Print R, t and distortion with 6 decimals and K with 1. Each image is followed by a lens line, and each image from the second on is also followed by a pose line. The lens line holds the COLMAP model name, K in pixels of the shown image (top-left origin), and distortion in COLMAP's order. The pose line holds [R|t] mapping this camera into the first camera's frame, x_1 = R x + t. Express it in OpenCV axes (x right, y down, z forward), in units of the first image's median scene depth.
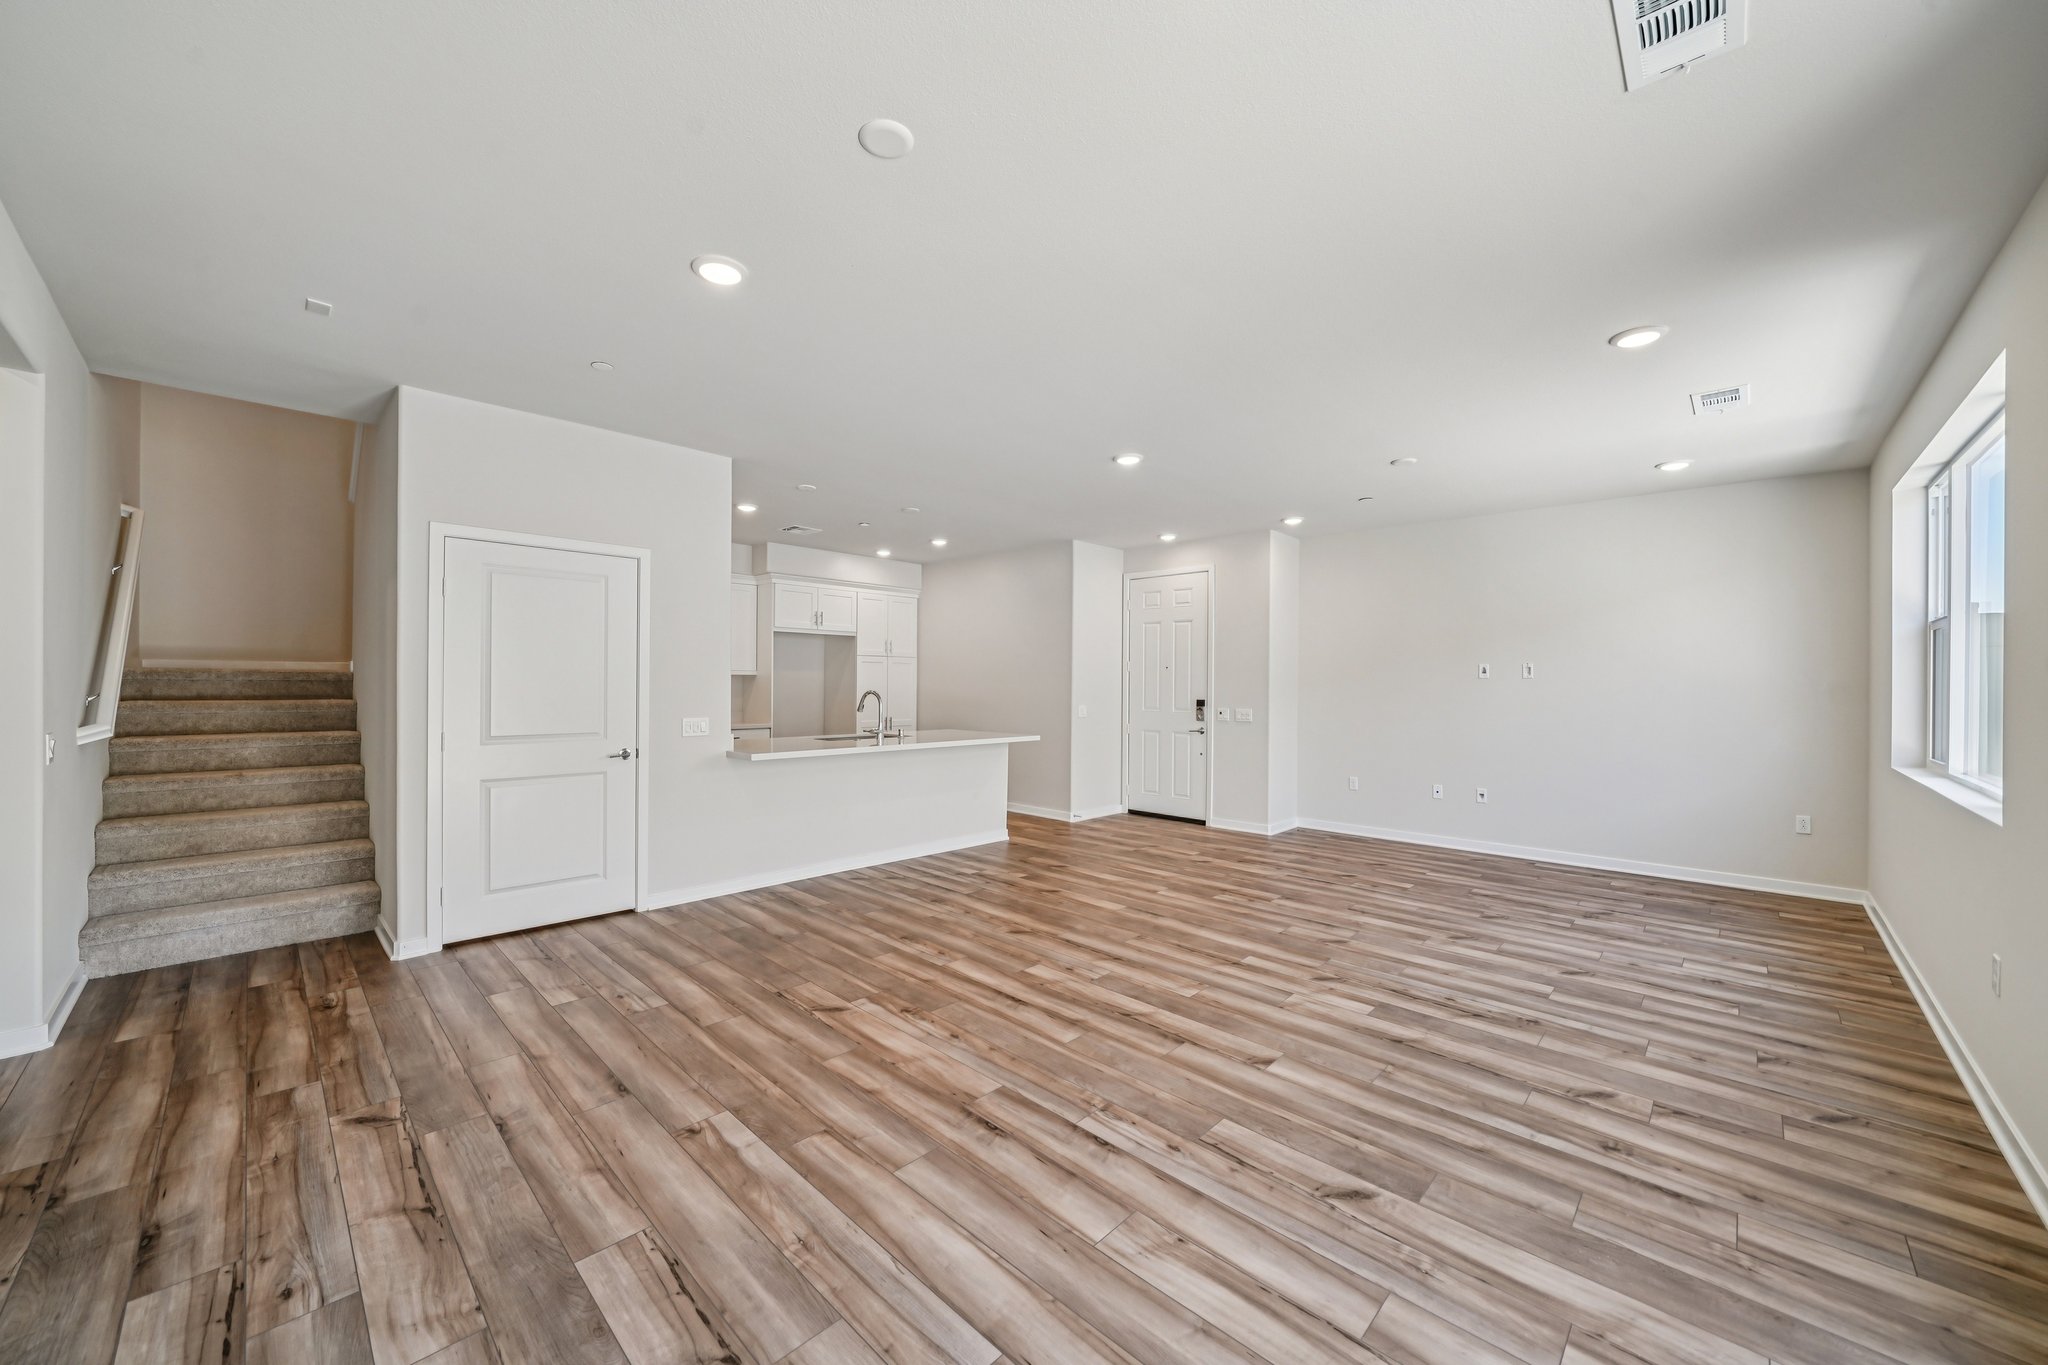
lens RADIAL K [[745.5, 0, 1031.4], [0, 745.5, 685.0], [0, 0, 1]] dist [-0.016295, 0.000842]
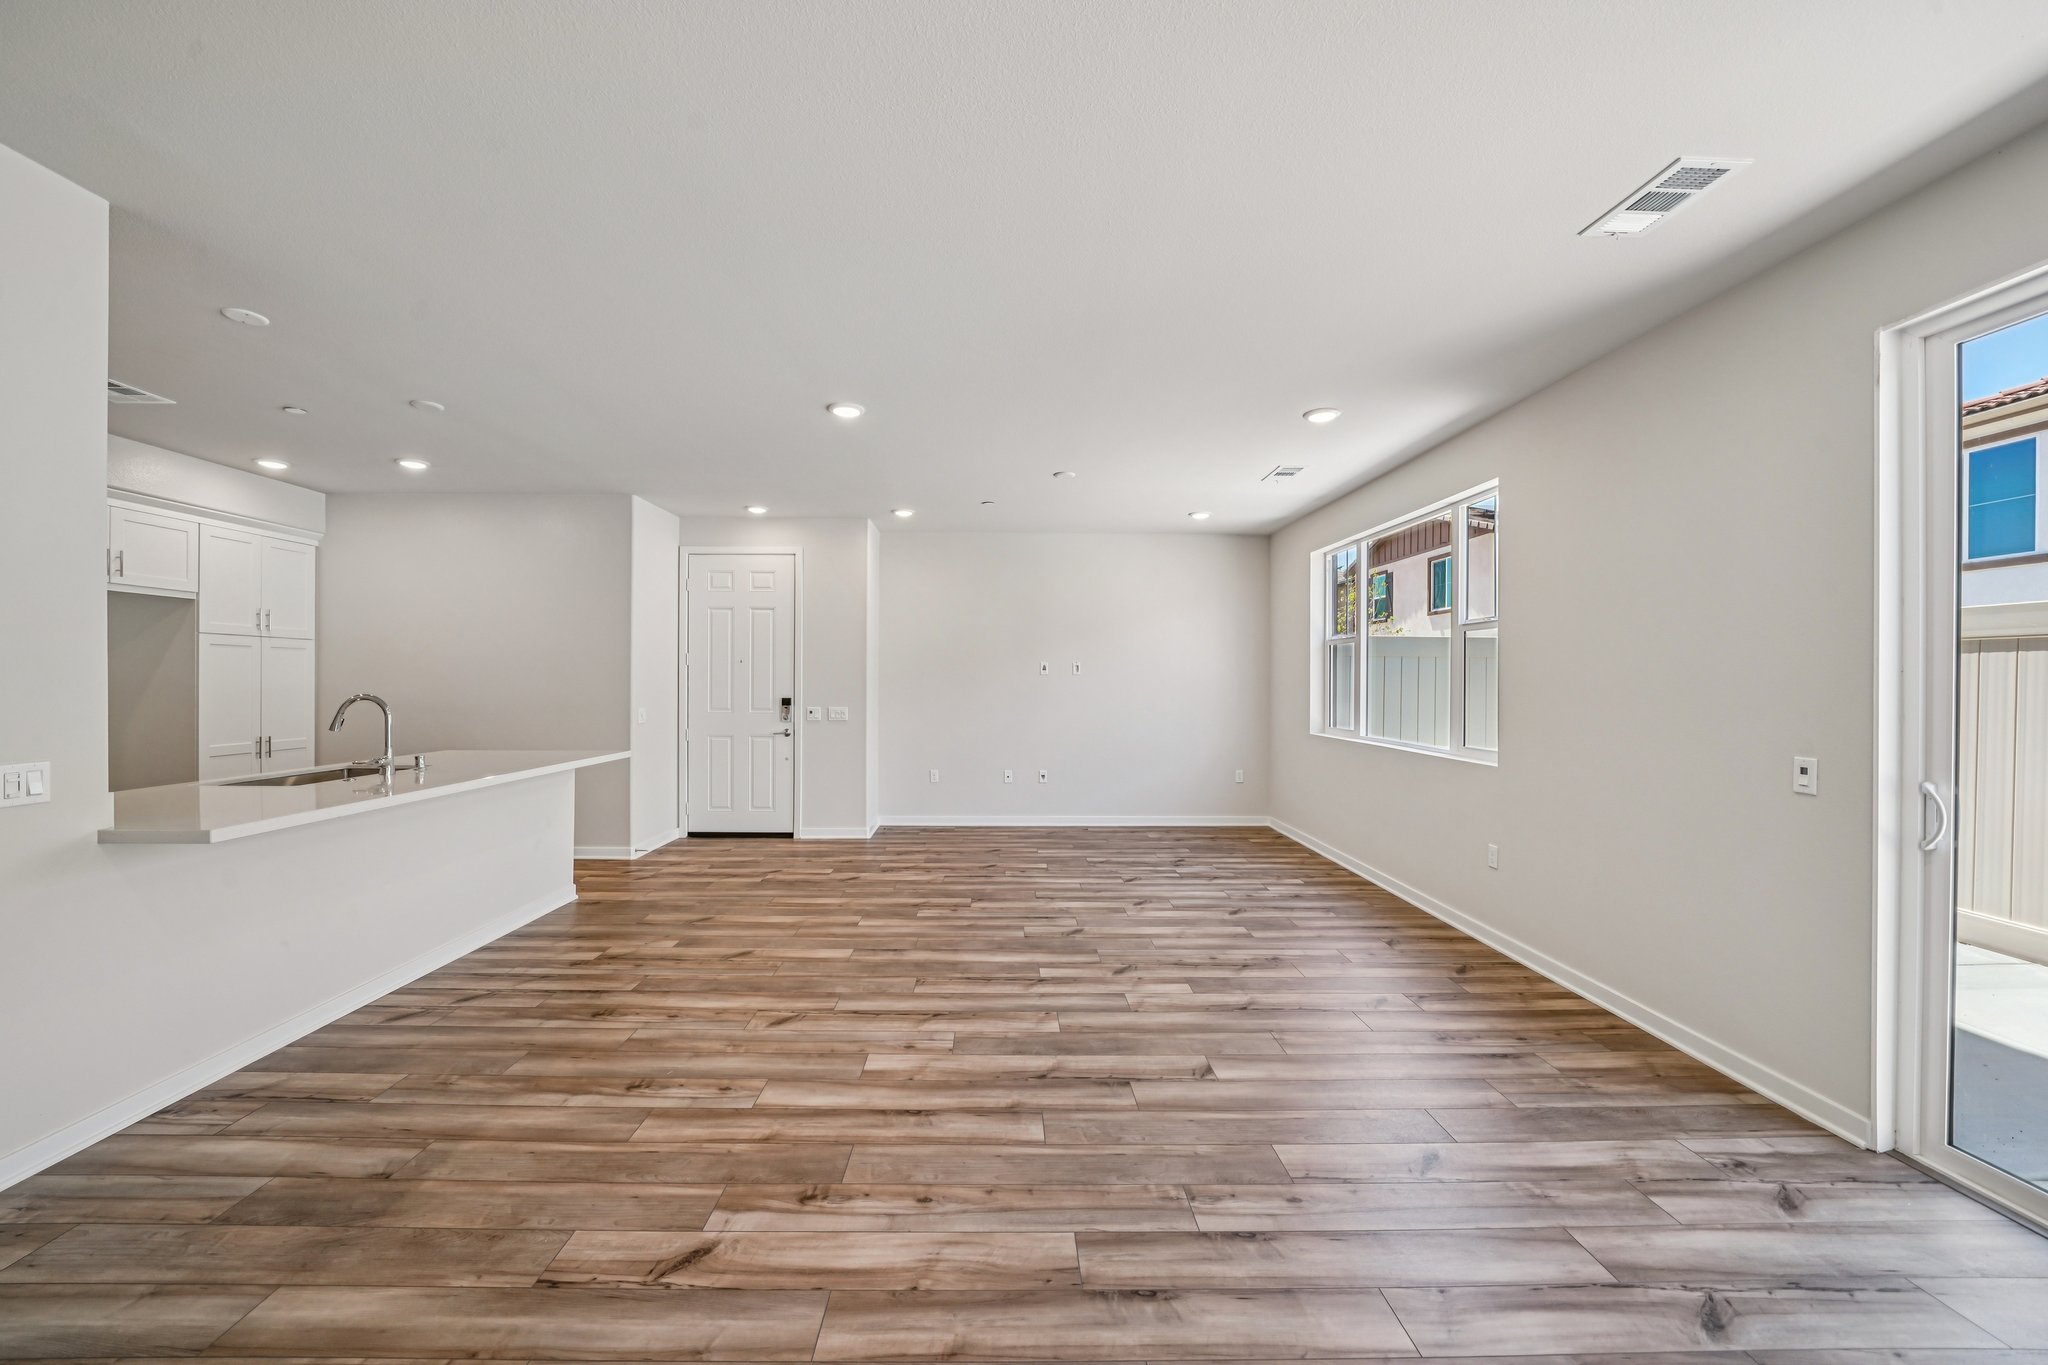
lens RADIAL K [[745.5, 0, 1019.0], [0, 745.5, 677.5], [0, 0, 1]] dist [-0.016295, 0.000842]
pose [[0.720751, -0.002053, 0.693191, -0.344167], [0.003394, 0.999994, -0.000568, -0.005416], [-0.693186, 0.002762, 0.720753, 0.300331]]
